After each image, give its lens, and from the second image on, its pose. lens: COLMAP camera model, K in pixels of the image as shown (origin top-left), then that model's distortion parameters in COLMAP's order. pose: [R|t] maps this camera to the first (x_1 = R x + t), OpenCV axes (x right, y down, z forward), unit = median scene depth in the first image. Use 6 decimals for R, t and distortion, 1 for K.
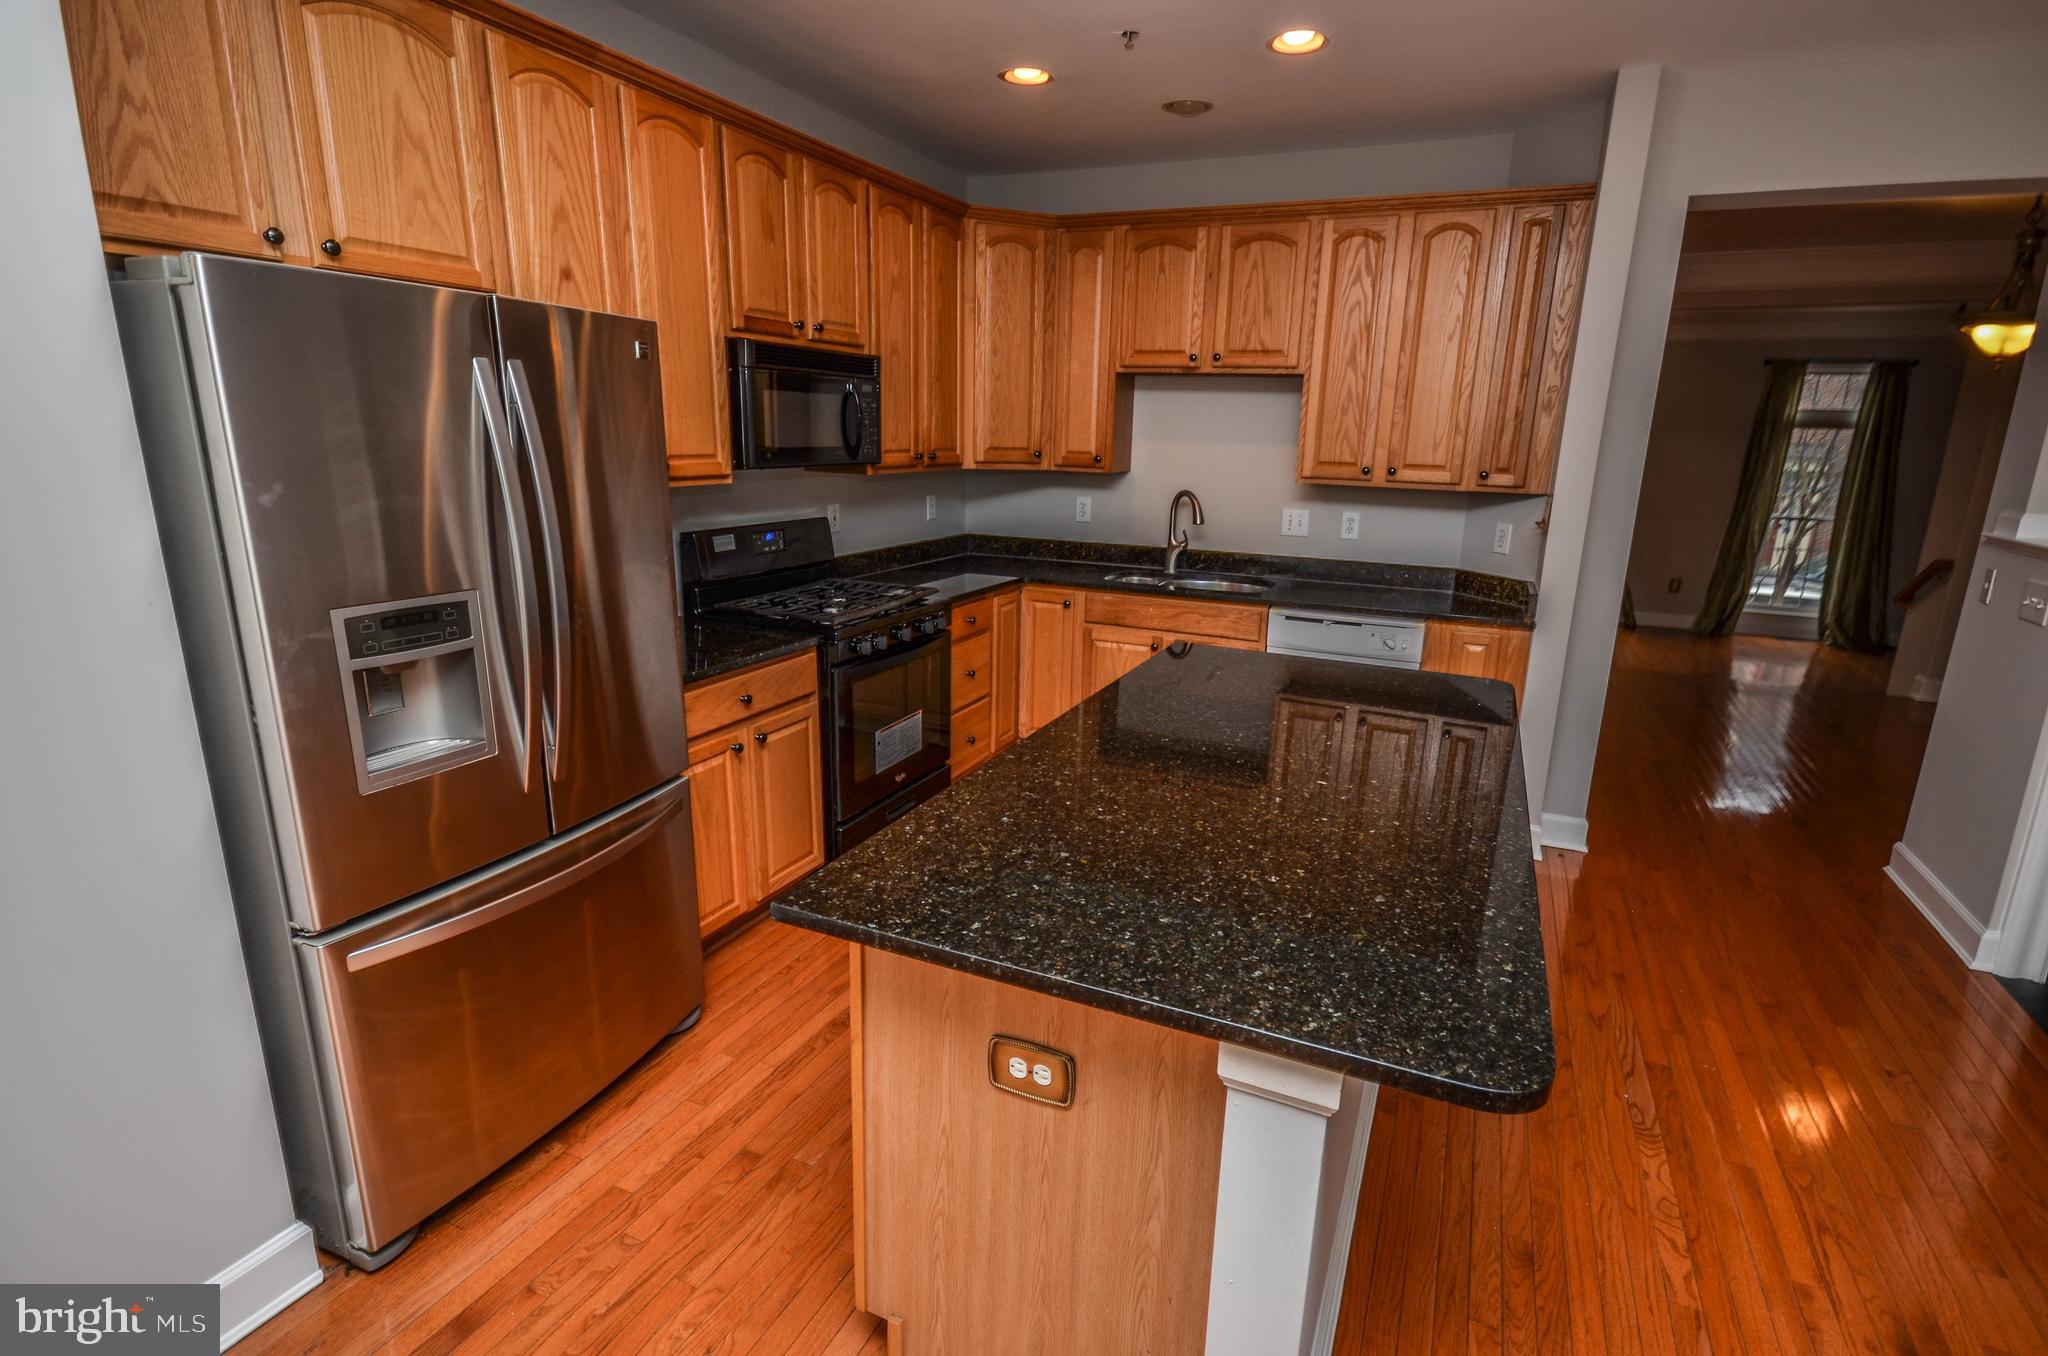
lens RADIAL K [[988.0, 0, 1049.9], [0, 988.0, 683.8], [0, 0, 1]] dist [0.003579, 0.000942]
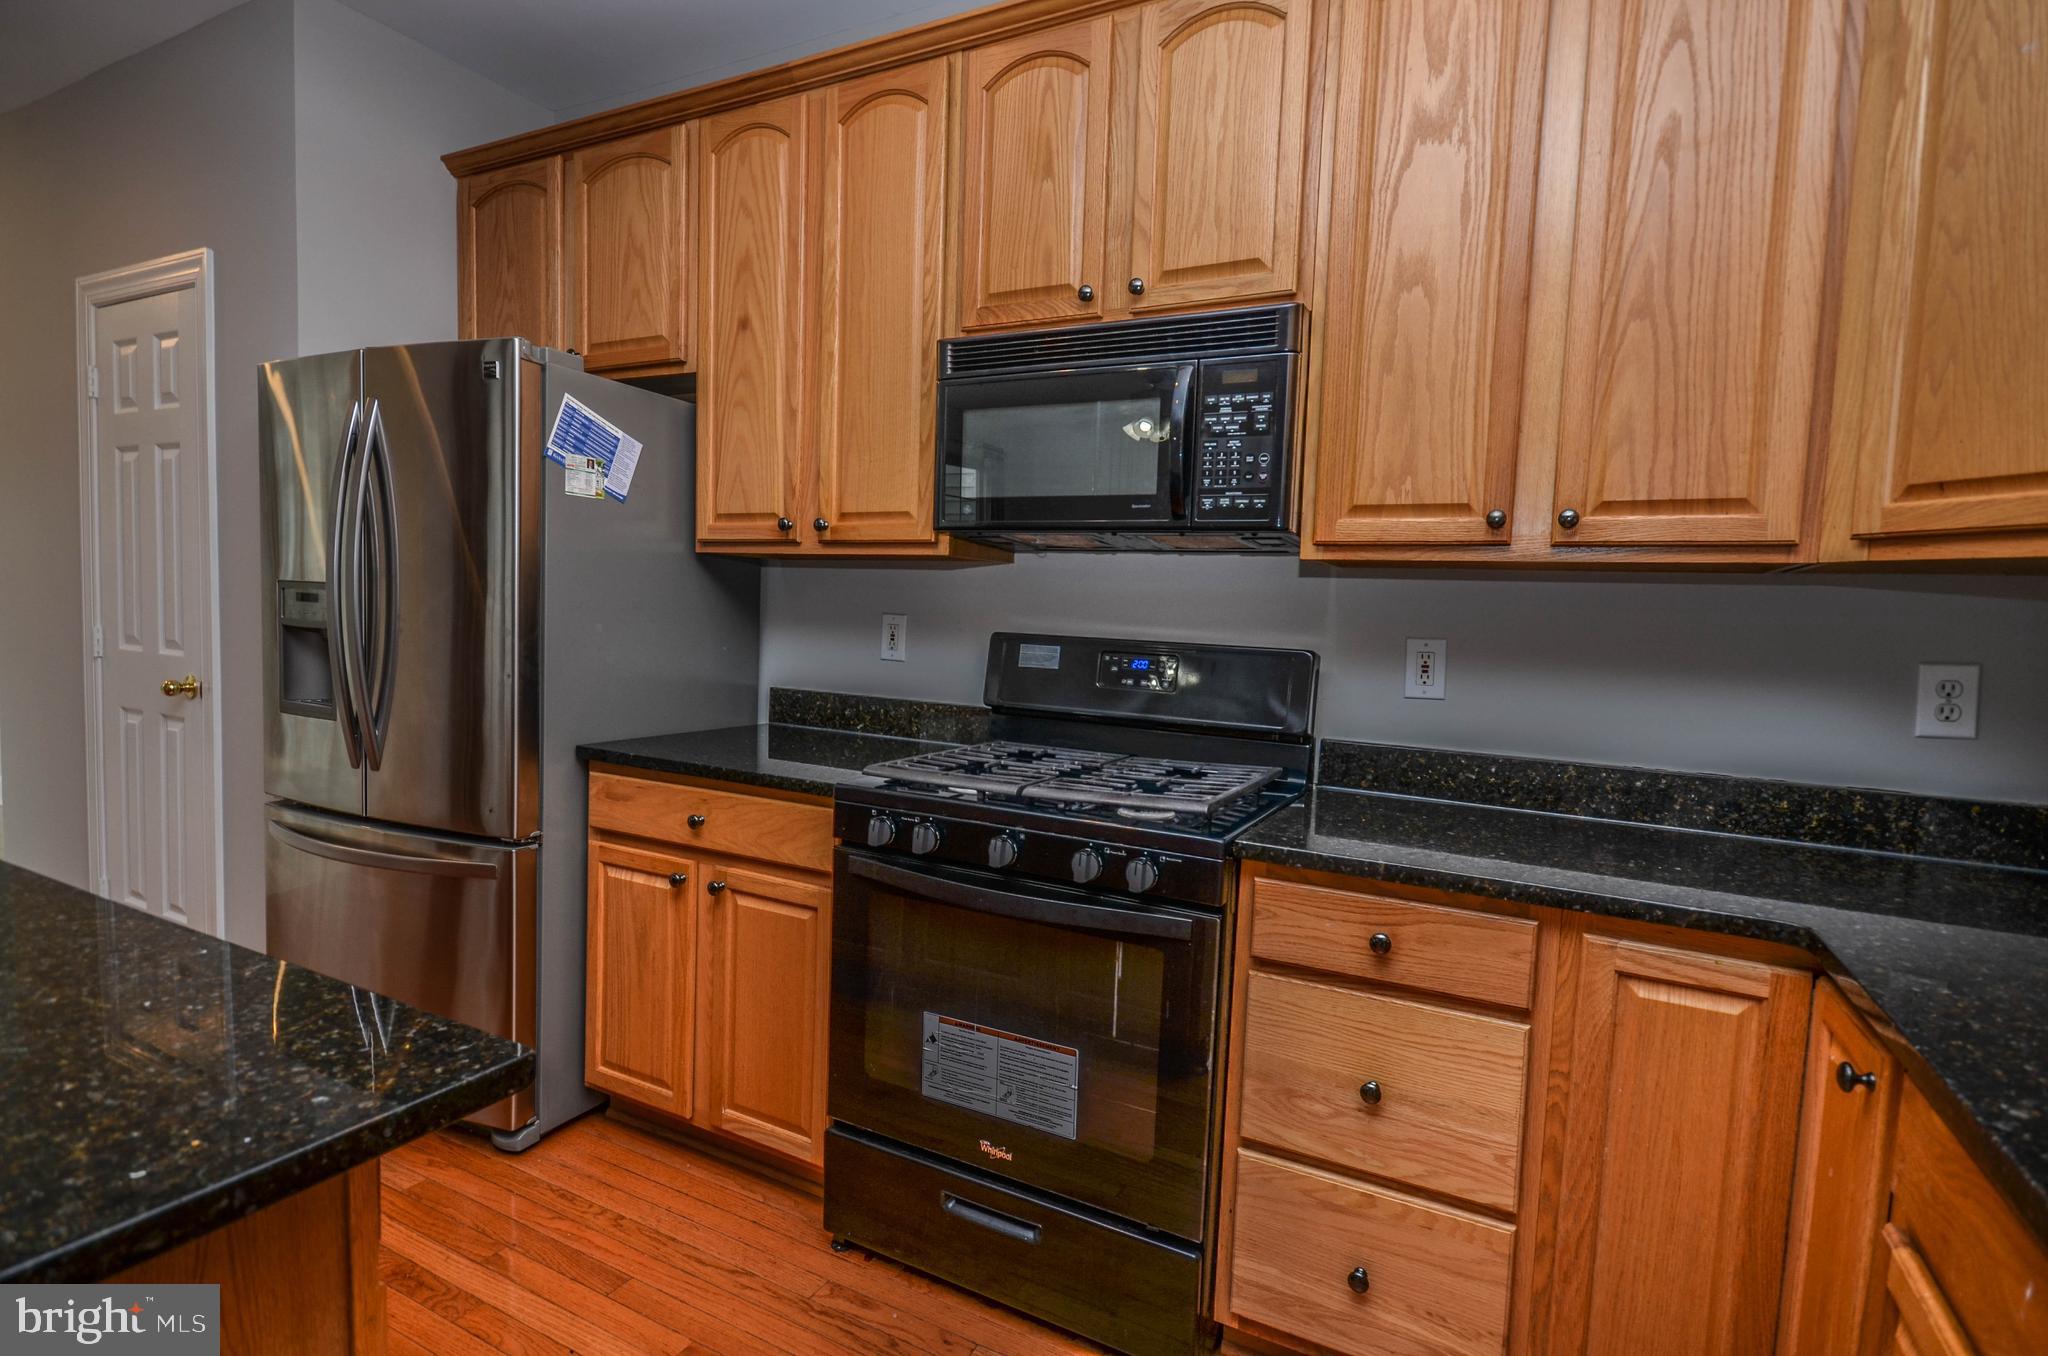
lens RADIAL K [[984.4, 0, 1049.9], [0, 984.4, 682.8], [0, 0, 1]] dist [0.023554, -0.014722]
pose [[-0.055121, 0.040401, -0.997662, 0.304112], [-0.293541, 0.954371, 0.054866, -0.151157], [0.954356, 0.295879, -0.040746, 0.954506]]
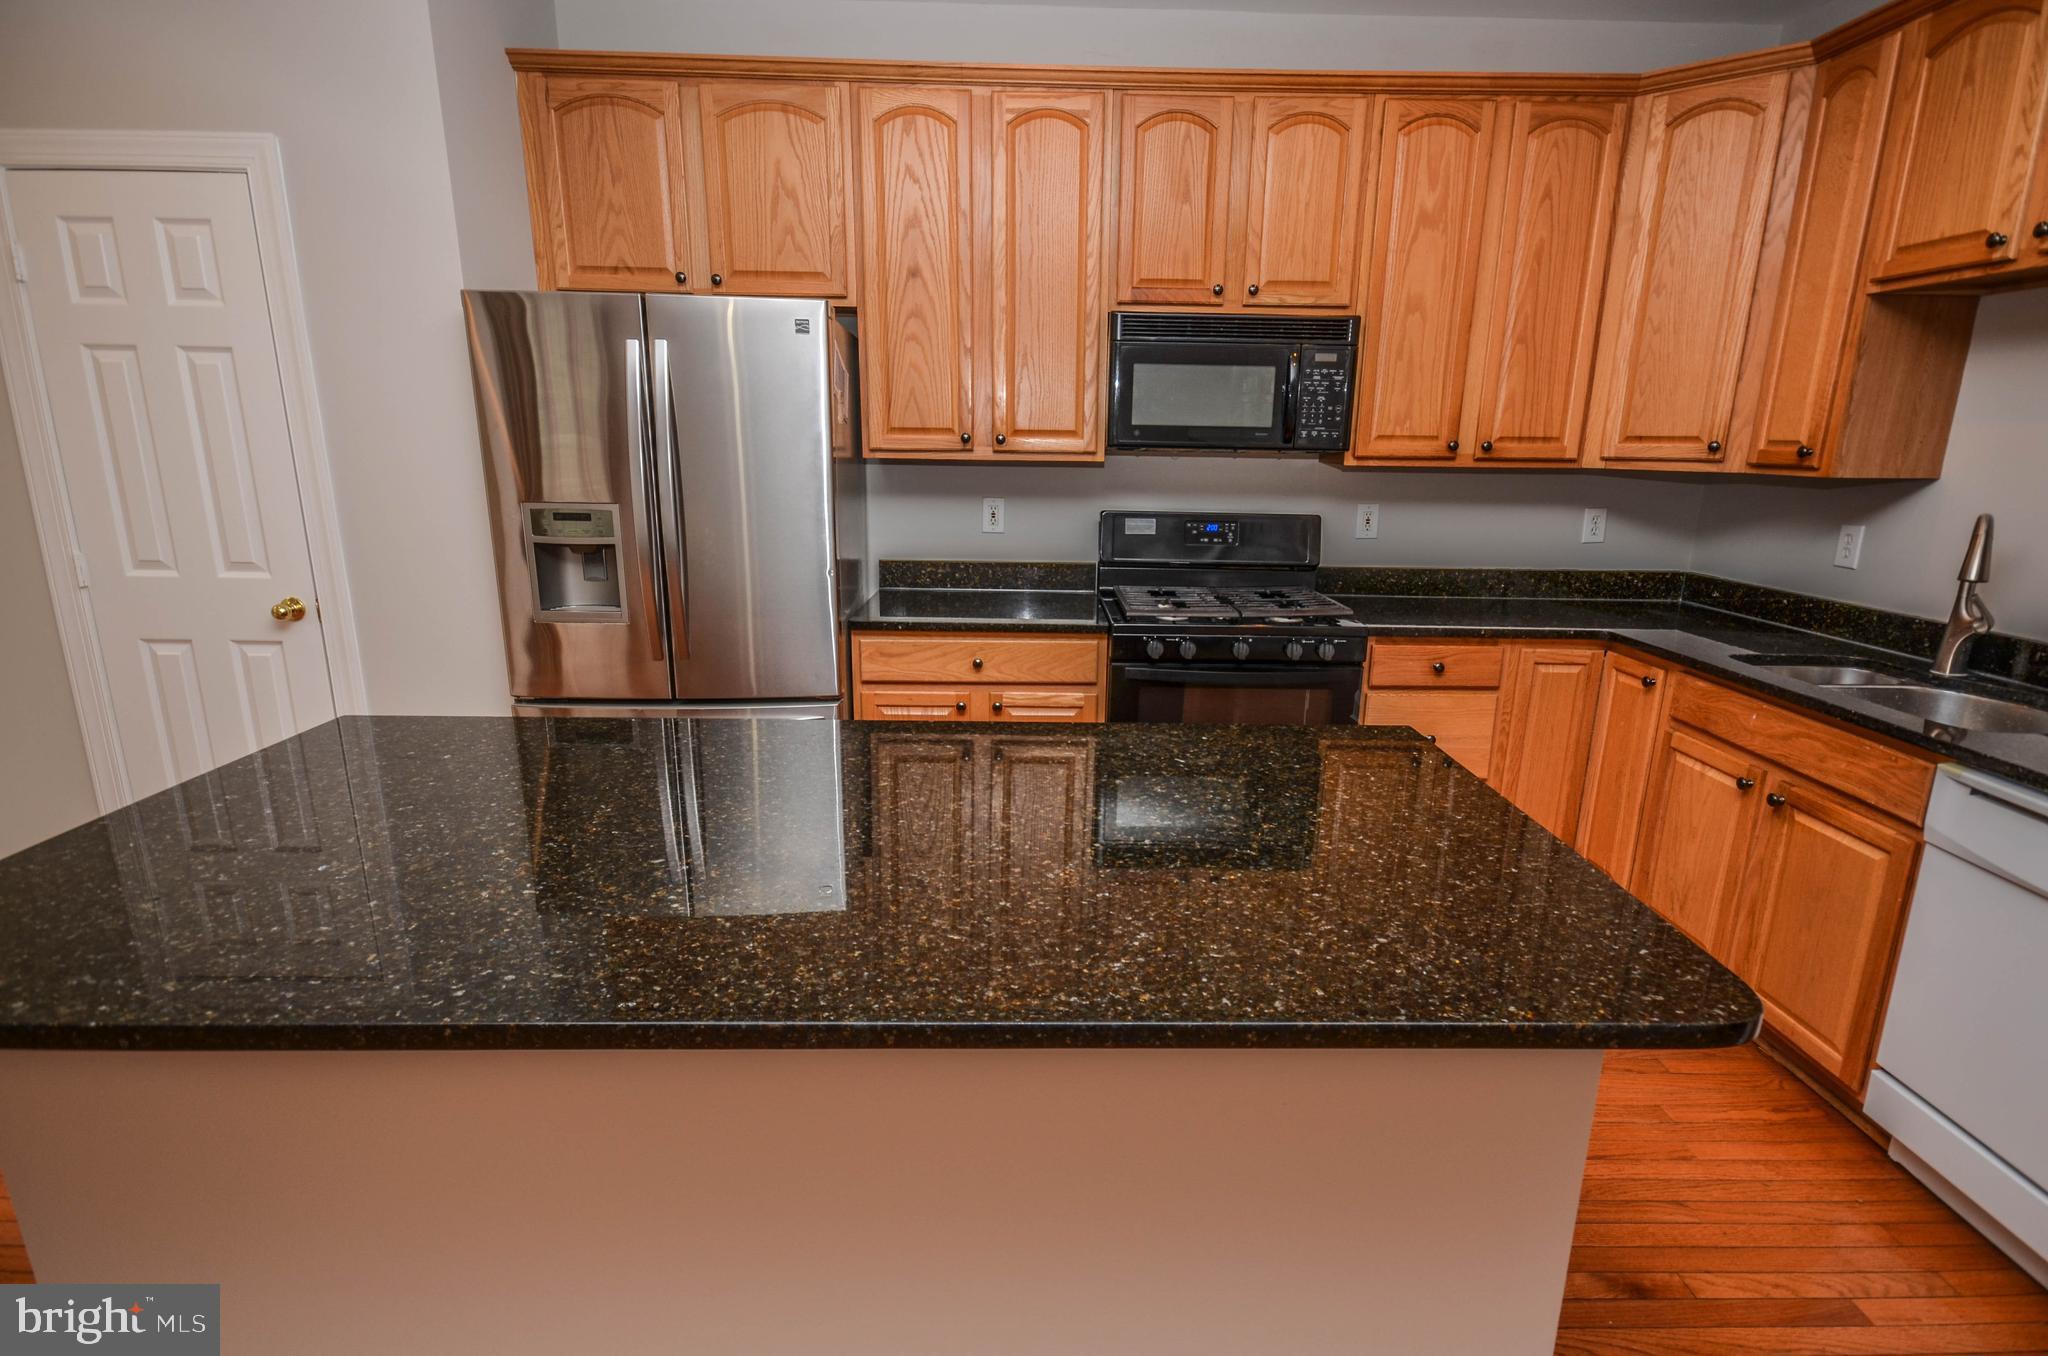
lens RADIAL K [[984.4, 0, 1049.9], [0, 984.4, 682.8], [0, 0, 1]] dist [0.023554, -0.014722]
pose [[0.420318, 0.200742, -0.884893, 0.489146], [-0.234307, 0.966158, 0.107883, -0.071240], [0.876603, 0.161991, 0.453129, 0.460904]]
